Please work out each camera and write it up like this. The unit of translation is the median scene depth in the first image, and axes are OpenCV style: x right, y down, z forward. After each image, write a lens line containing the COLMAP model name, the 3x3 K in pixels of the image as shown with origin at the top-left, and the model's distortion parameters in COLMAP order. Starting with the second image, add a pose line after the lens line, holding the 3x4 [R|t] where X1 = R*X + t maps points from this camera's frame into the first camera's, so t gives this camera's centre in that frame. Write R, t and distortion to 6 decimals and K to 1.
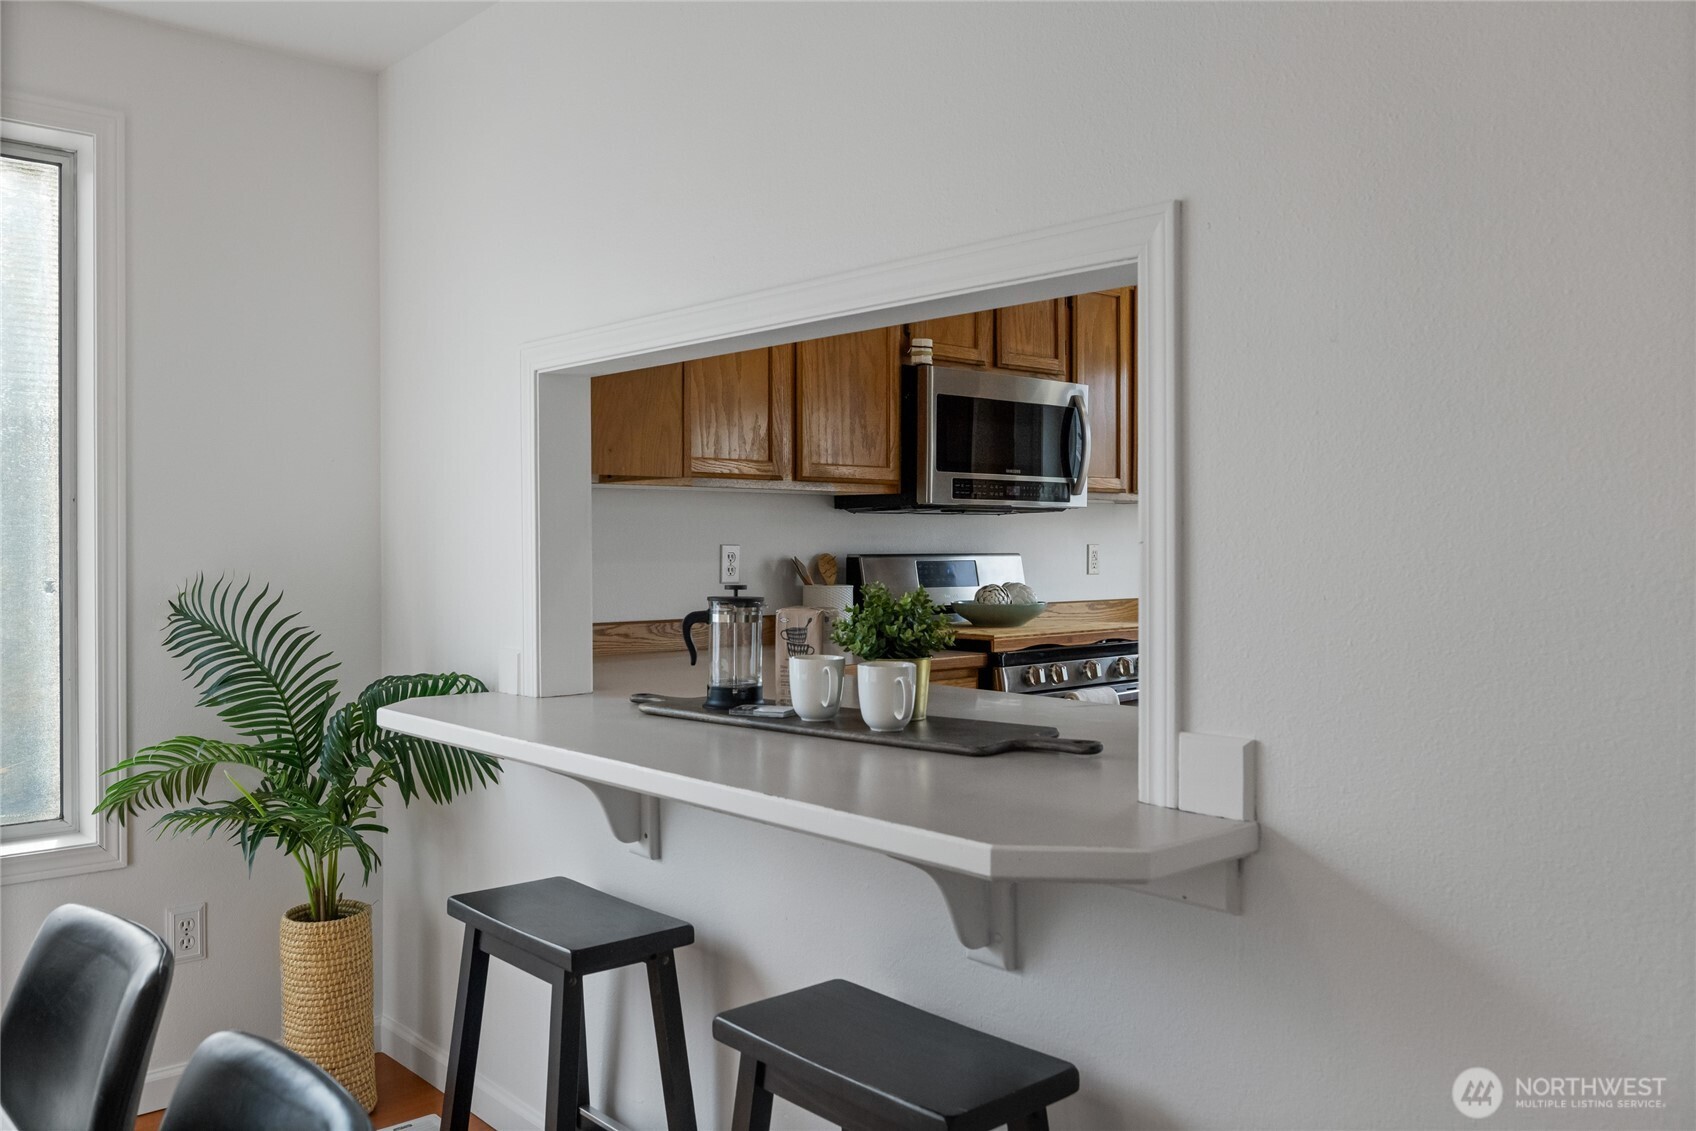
lens RADIAL K [[1394.1, 0, 849.9], [0, 1394.1, 559.1], [0, 0, 1]] dist [-0.008366, -0.000452]
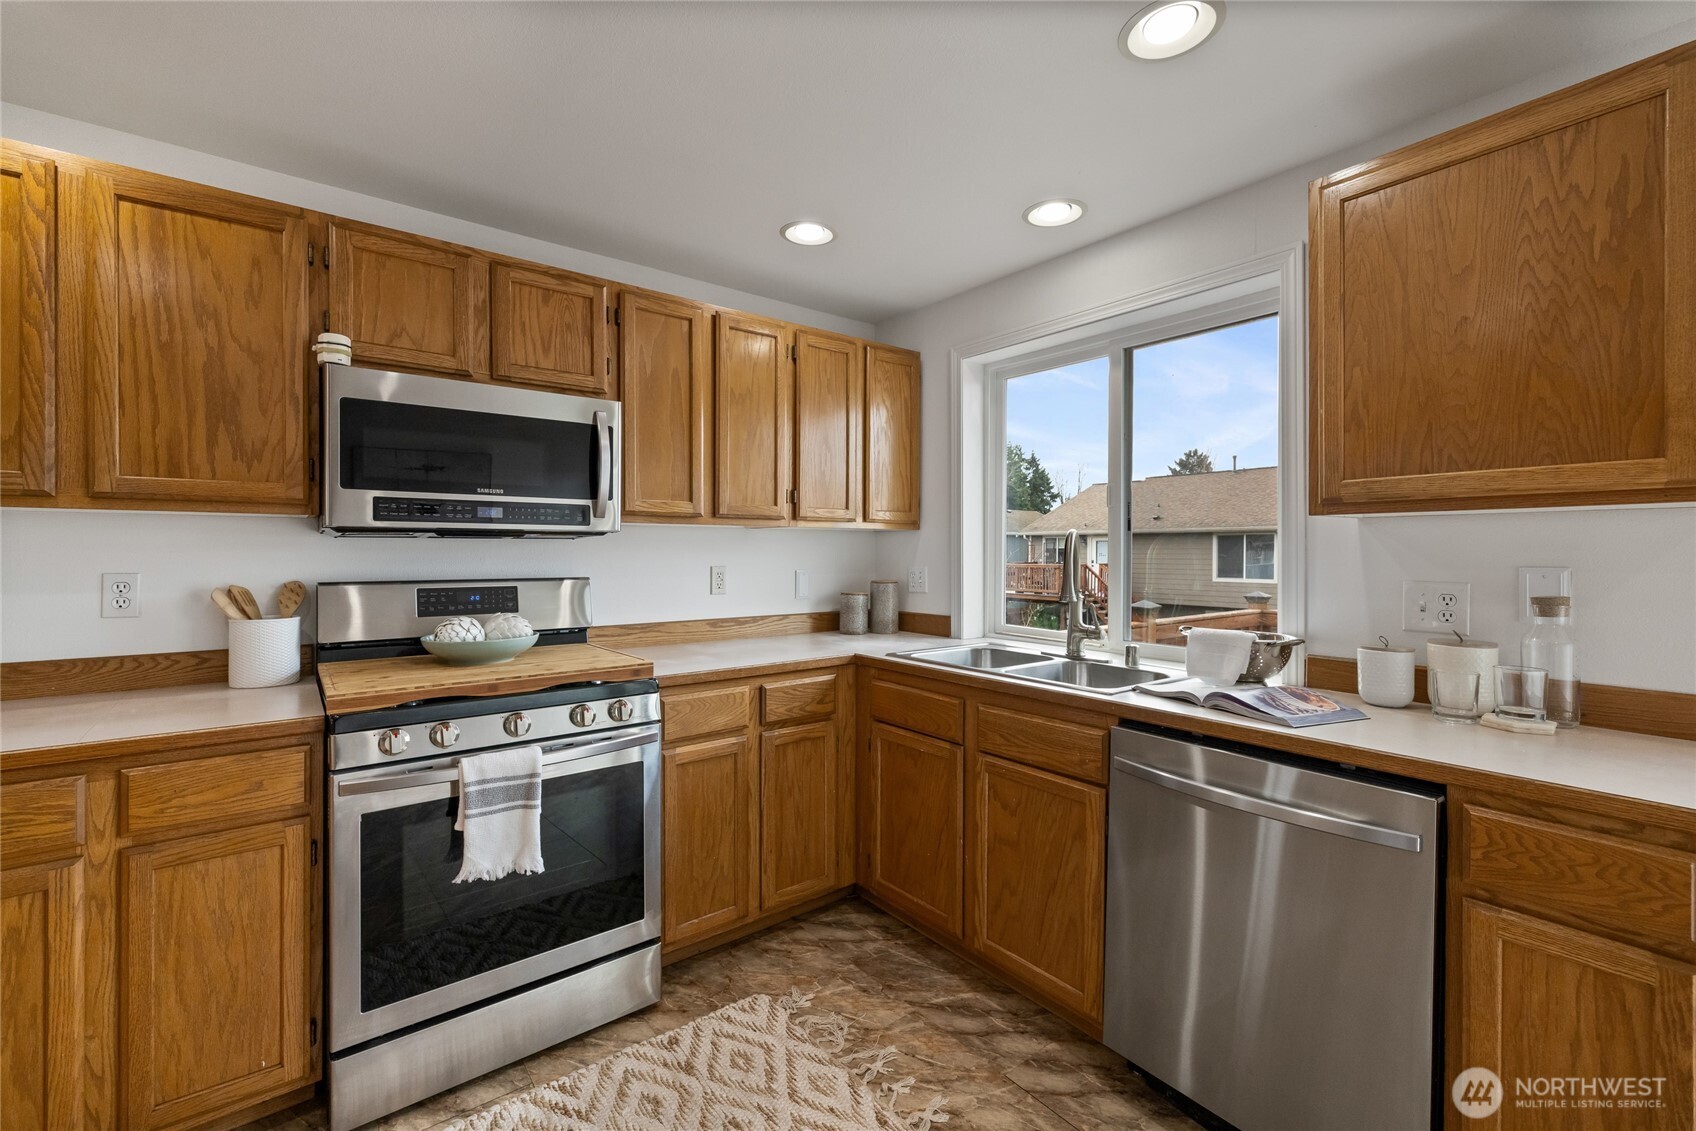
lens RADIAL K [[711.5, 0, 845.6], [0, 711.5, 560.9], [0, 0, 1]] dist [0.001871, 0.000511]
pose [[0.997425, 0.000107, -0.071724, 0.382748], [-0.000173, 1.000000, -0.000916, -0.017420], [0.071723, 0.000926, 0.997424, 0.560985]]
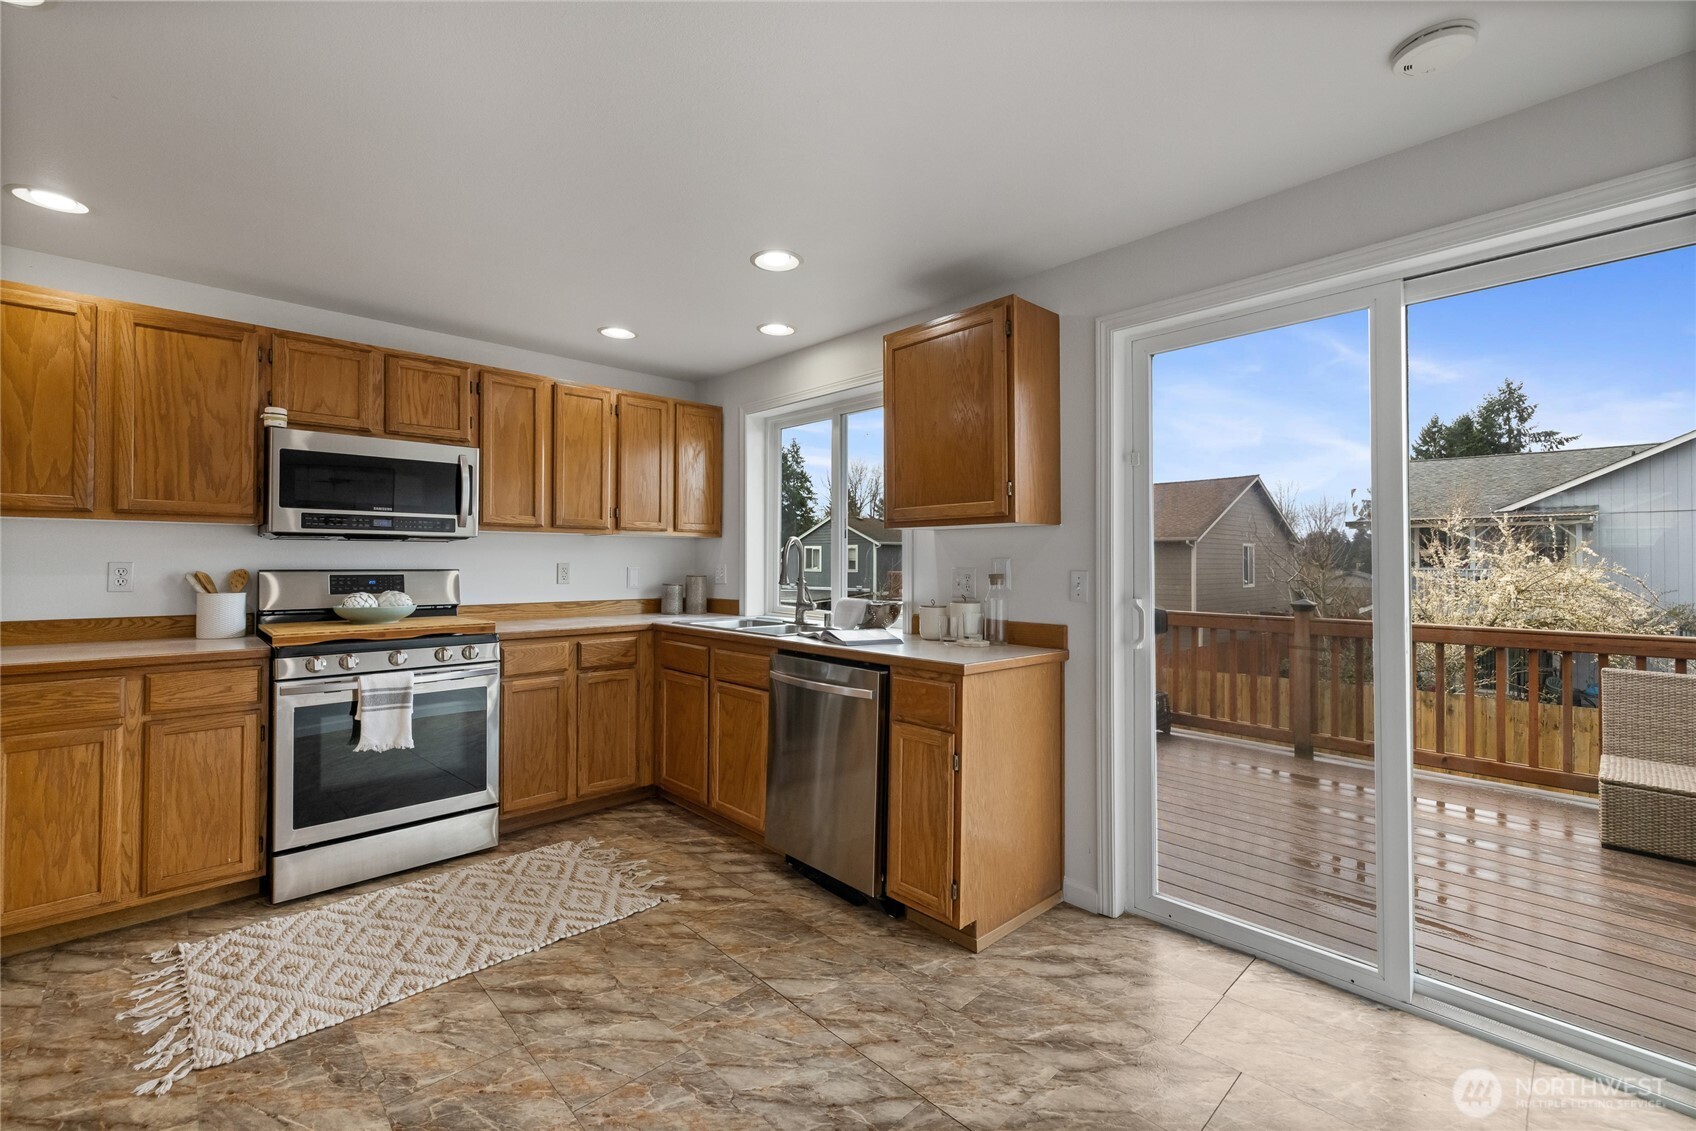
lens RADIAL K [[711.5, 0, 843.0], [0, 711.5, 560.7], [0, 0, 1]] dist [0.001871, 0.000511]
pose [[0.999738, 0.000886, 0.022853, 0.553820], [-0.000513, 0.999867, -0.016305, -0.001498], [-0.022864, 0.016289, 0.999606, 0.299600]]
